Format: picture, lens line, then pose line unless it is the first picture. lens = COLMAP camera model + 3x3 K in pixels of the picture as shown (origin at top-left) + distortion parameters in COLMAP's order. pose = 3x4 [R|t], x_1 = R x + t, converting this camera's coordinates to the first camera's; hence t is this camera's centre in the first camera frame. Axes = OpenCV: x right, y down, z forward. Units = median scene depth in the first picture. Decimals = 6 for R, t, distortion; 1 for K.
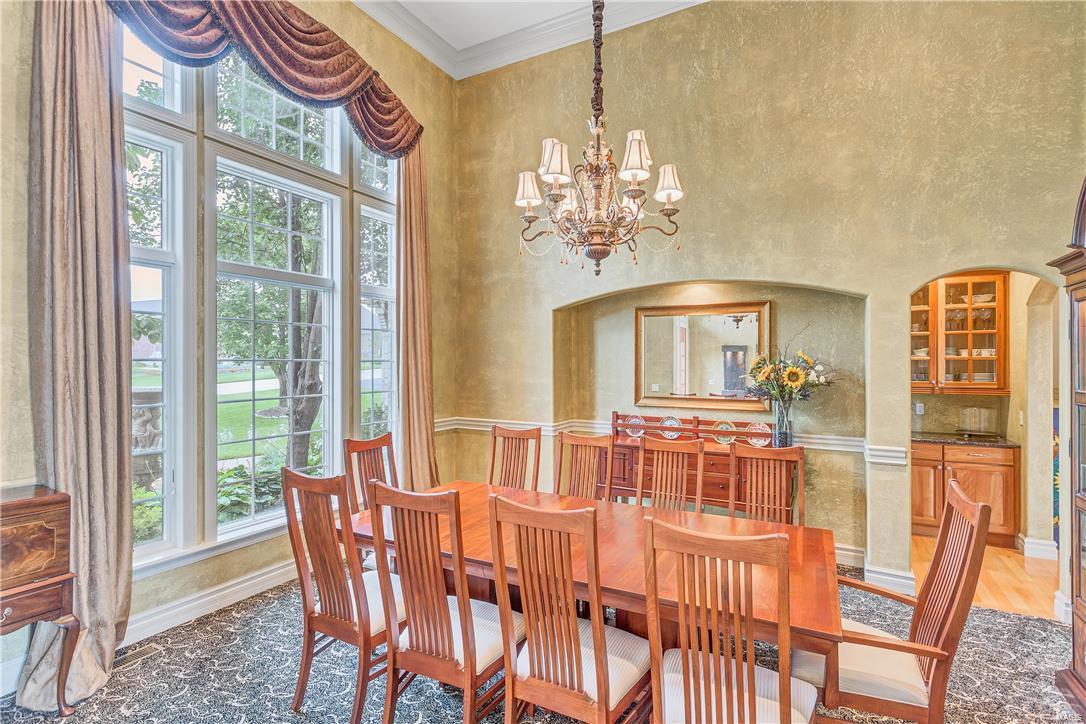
lens RADIAL K [[533.3, 0, 530.5], [0, 533.3, 361.3], [0, 0, 1]] dist [-0.000696, 0.001489]
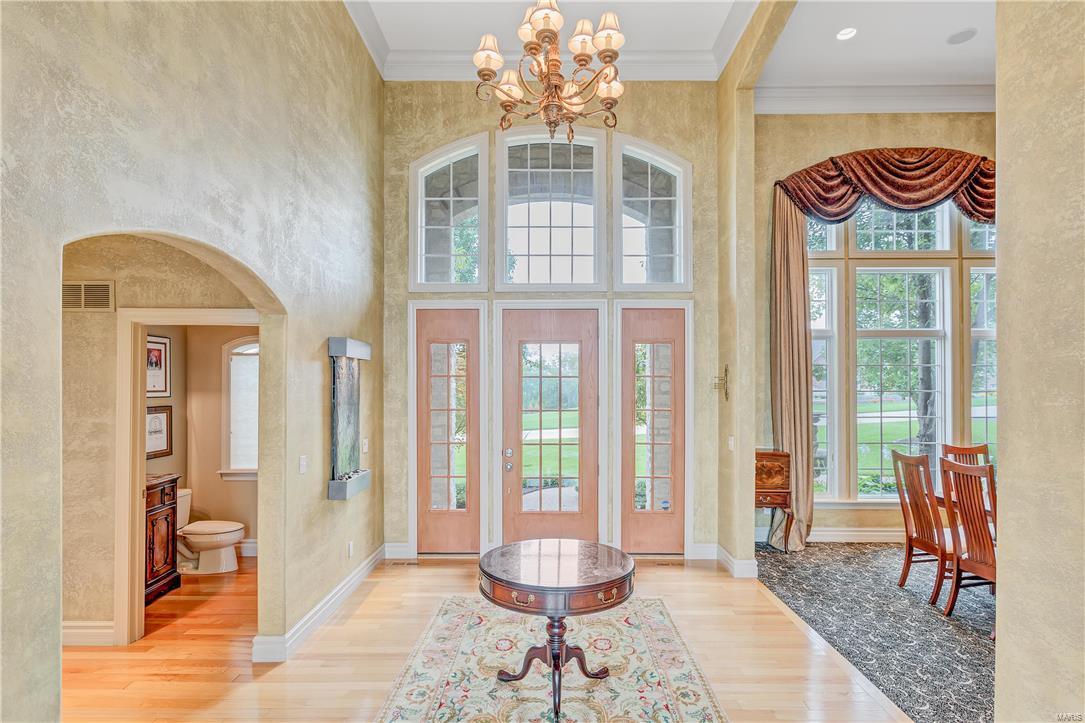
lens RADIAL K [[531.9, 0, 541.8], [0, 531.9, 388.0], [0, 0, 1]] dist [-0.011697, 0.000939]
pose [[0.478420, -0.007309, -0.878101, 0.399629], [-0.000864, 0.999961, -0.008794, 0.002845], [0.878131, 0.004966, 0.478395, -0.665841]]
